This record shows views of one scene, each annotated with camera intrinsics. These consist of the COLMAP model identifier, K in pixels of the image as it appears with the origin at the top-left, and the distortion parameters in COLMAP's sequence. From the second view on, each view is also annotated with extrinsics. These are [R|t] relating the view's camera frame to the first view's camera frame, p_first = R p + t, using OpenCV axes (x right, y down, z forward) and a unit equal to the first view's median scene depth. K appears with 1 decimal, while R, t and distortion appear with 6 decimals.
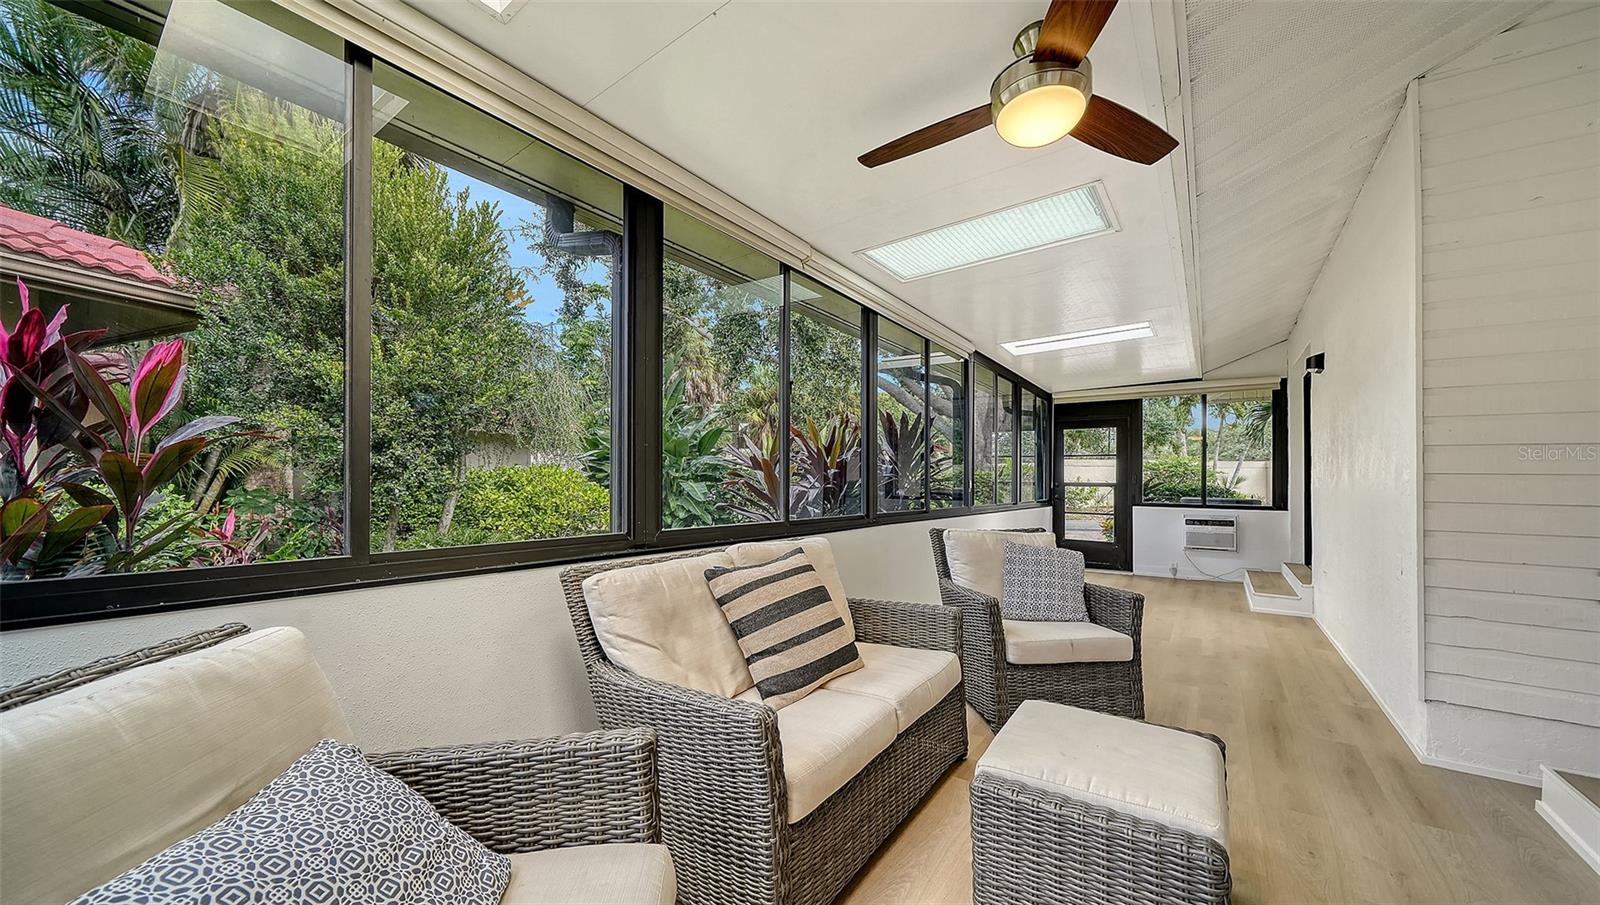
lens RADIAL K [[561.6, 0, 800.0], [0, 561.6, 452.5], [0, 0, 1]] dist [-0.000385, -0.000040]
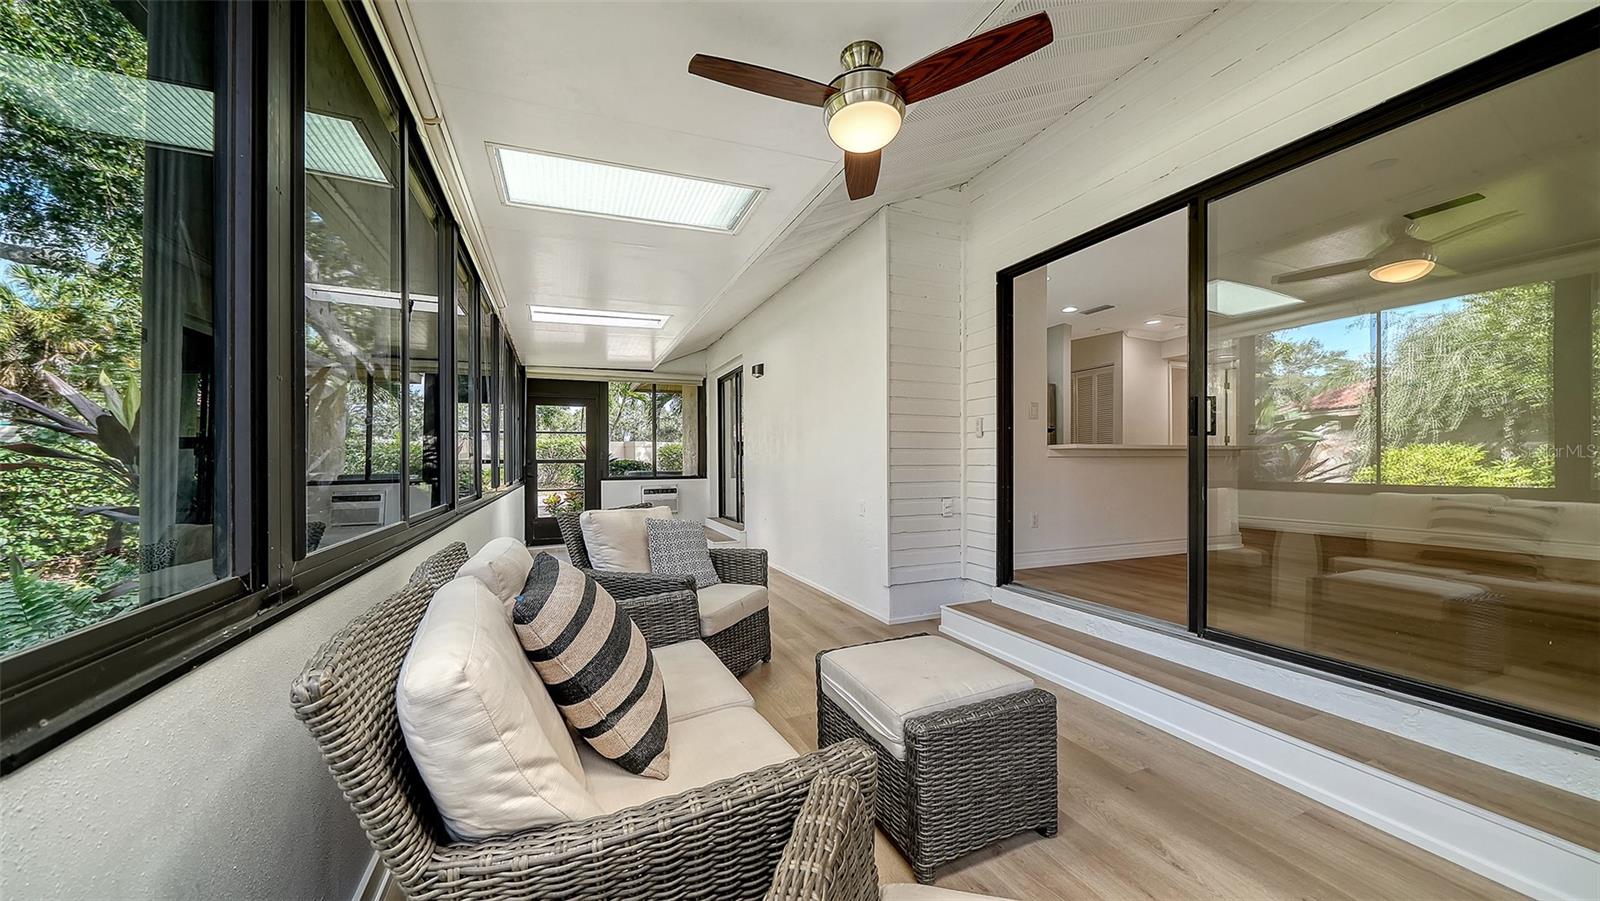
lens RADIAL K [[562.5, 0, 800.0], [0, 562.5, 450.5], [0, 0, 1]] dist [-0.001555, -0.000314]
pose [[0.522112, -0.002519, 0.852873, -0.142555], [-0.028031, 0.999405, 0.020112, 0.005462], [-0.852416, -0.034408, 0.521731, 0.124041]]
